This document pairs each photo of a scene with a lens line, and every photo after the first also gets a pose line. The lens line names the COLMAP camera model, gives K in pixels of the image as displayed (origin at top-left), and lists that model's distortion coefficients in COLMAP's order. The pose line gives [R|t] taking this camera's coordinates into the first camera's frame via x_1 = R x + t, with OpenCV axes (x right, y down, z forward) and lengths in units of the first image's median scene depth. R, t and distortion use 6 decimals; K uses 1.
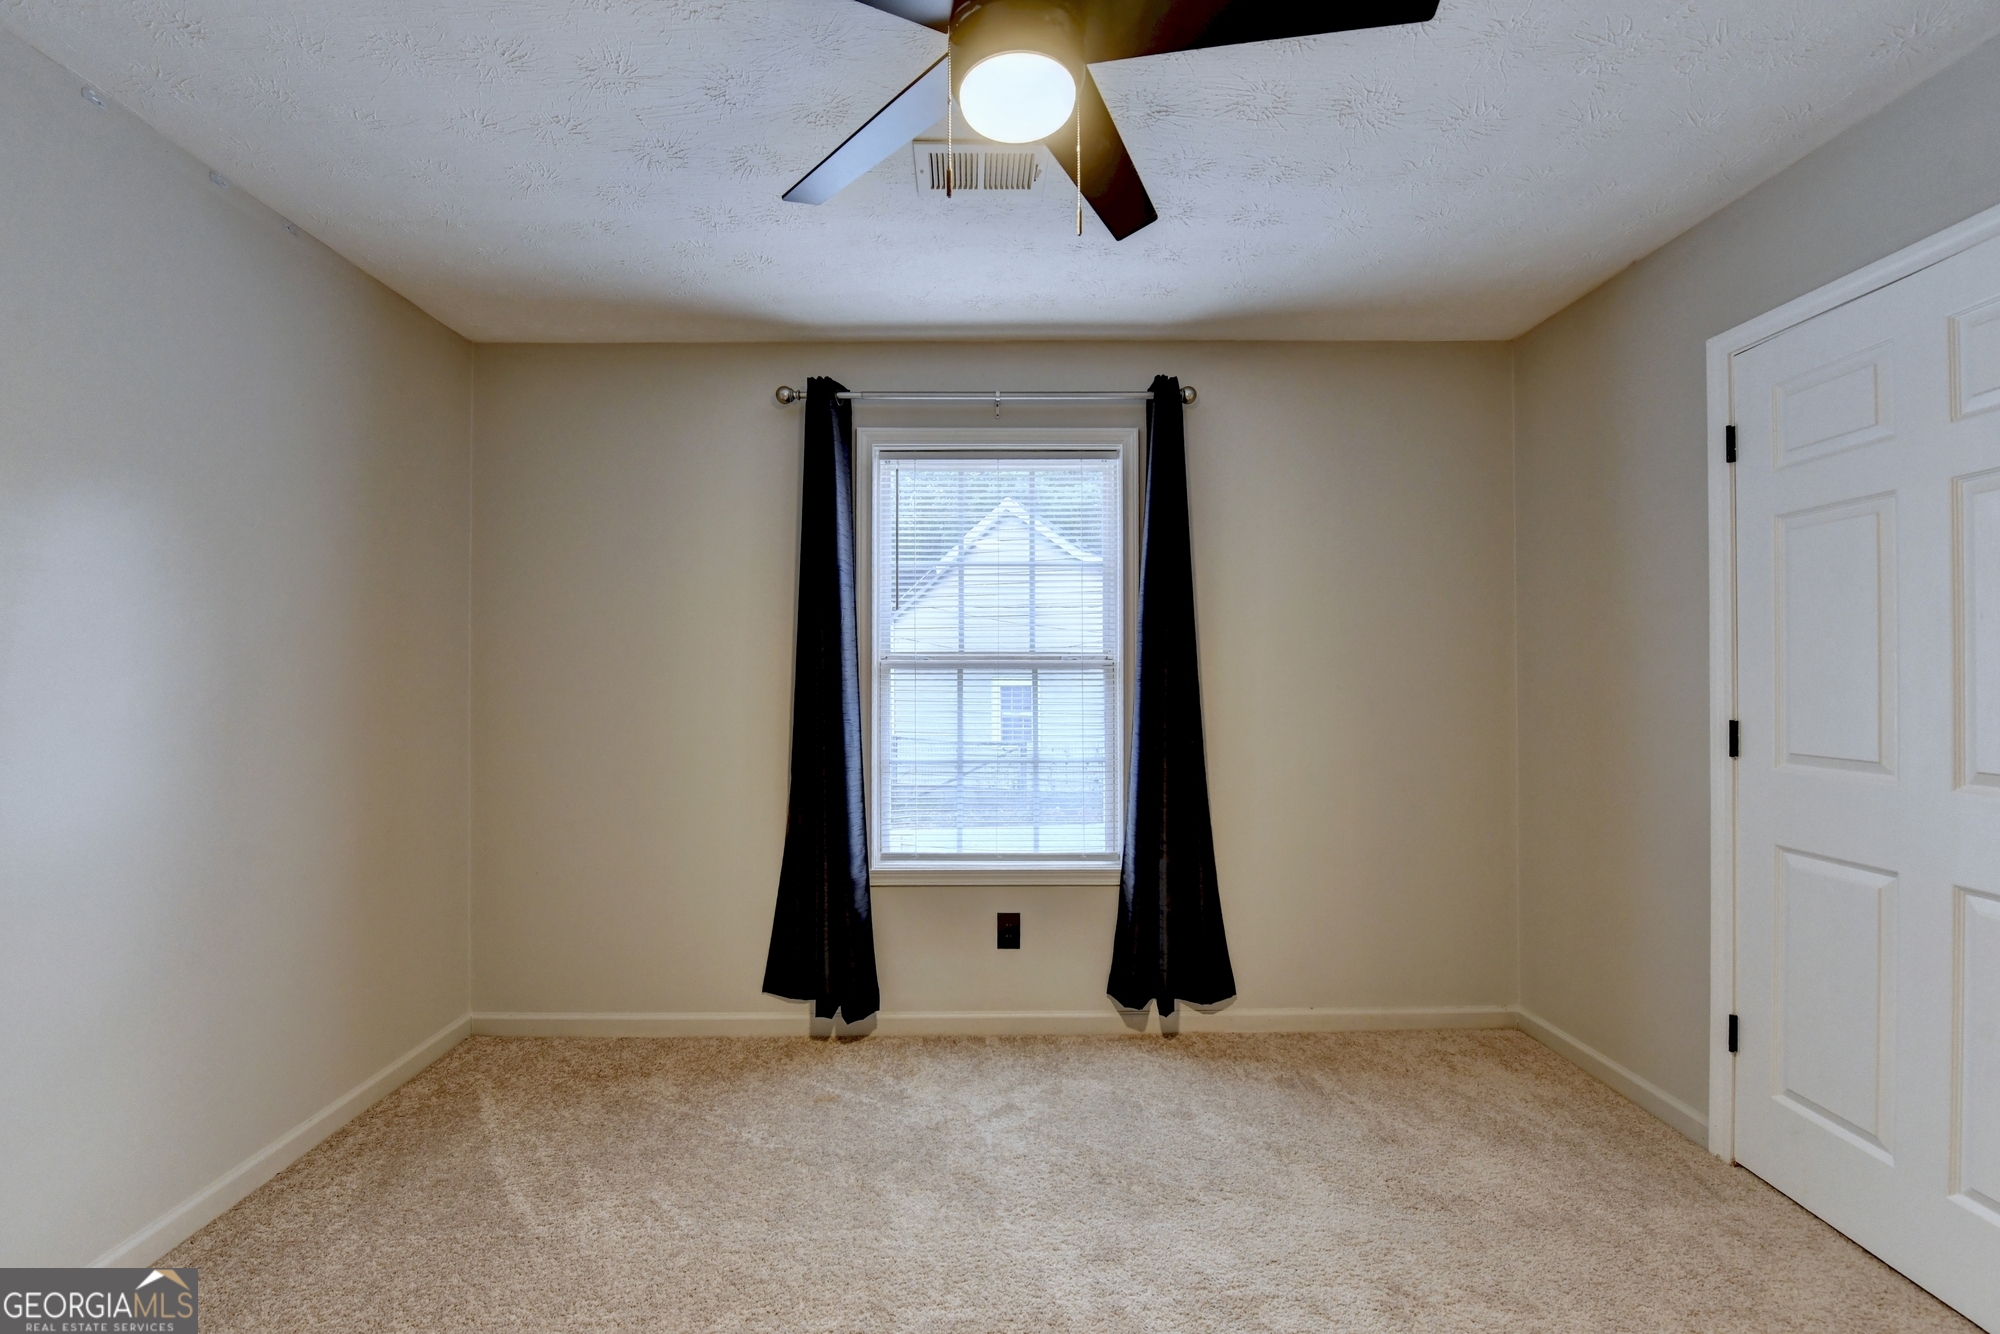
lens RADIAL K [[789.1, 0, 966.5], [0, 789.1, 668.2], [0, 0, 1]] dist [-0.006908, -0.000517]
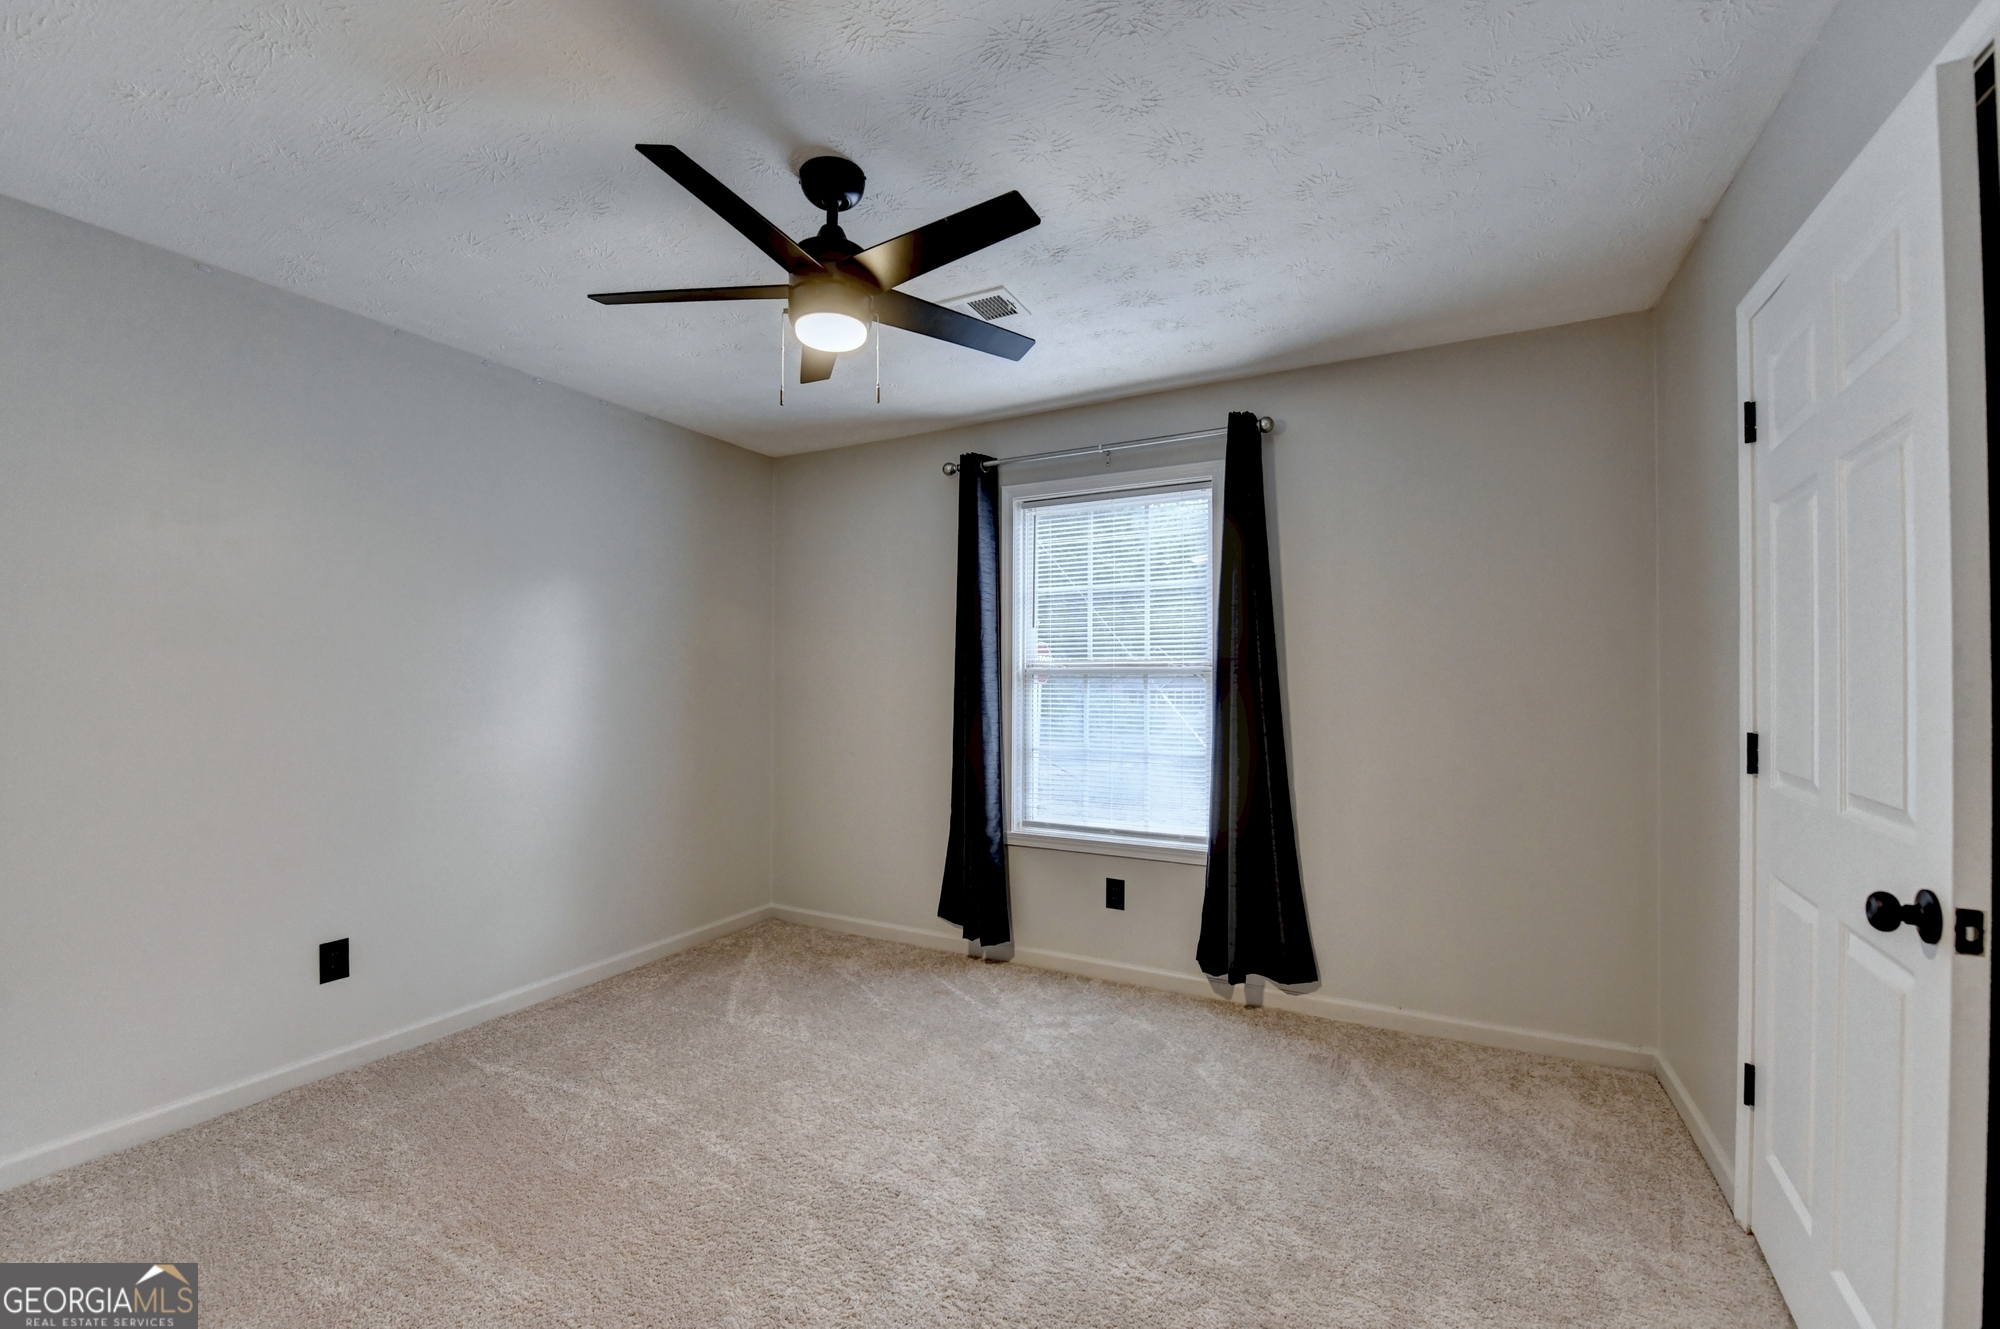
lens RADIAL K [[777.0, 0, 1054.0], [0, 777.0, 677.8], [0, 0, 1]] dist [-0.000275, -0.000281]
pose [[0.900361, 0.000702, -0.435143, 0.509041], [0.000797, 0.999994, 0.003260, 0.001149], [0.435143, -0.003282, 0.900355, -0.106210]]
